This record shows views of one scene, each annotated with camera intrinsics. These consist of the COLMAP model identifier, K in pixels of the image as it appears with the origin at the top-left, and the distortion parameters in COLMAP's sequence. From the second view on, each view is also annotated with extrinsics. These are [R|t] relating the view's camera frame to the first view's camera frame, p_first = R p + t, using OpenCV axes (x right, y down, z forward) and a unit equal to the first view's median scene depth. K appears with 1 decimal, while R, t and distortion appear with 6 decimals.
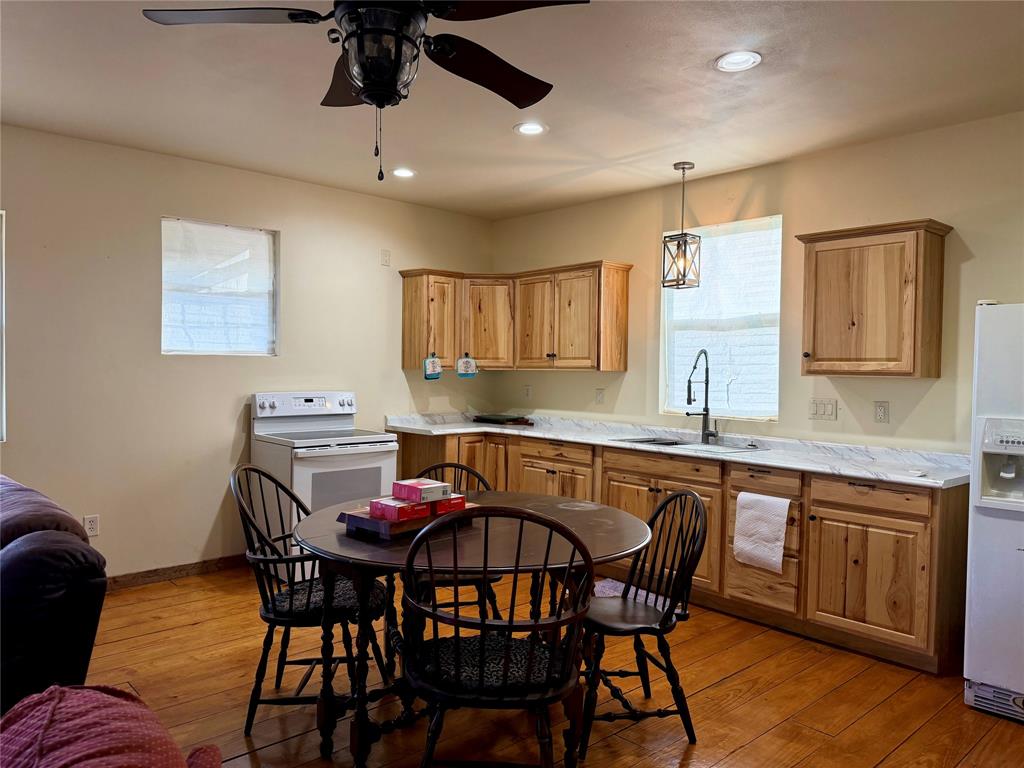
lens RADIAL K [[724.7, 0, 512.0], [0, 724.7, 384.0], [0, 0, 1]] dist [0.117199, -0.126827]
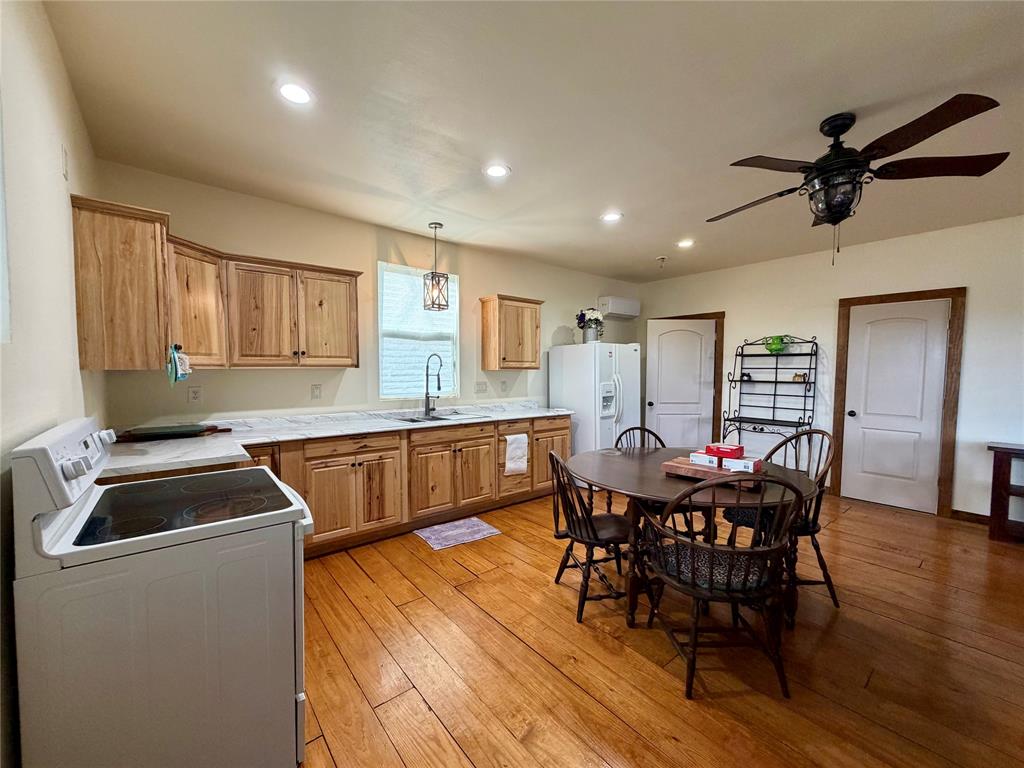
lens RADIAL K [[402.1, 0, 515.9], [0, 402.1, 379.1], [0, 0, 1]] dist [0.057766, -0.000033]
pose [[0.065366, -0.046953, 0.996756, -0.539602], [0.013794, 0.998839, 0.046147, -0.029396], [-0.997766, 0.010733, 0.065938, 0.758400]]
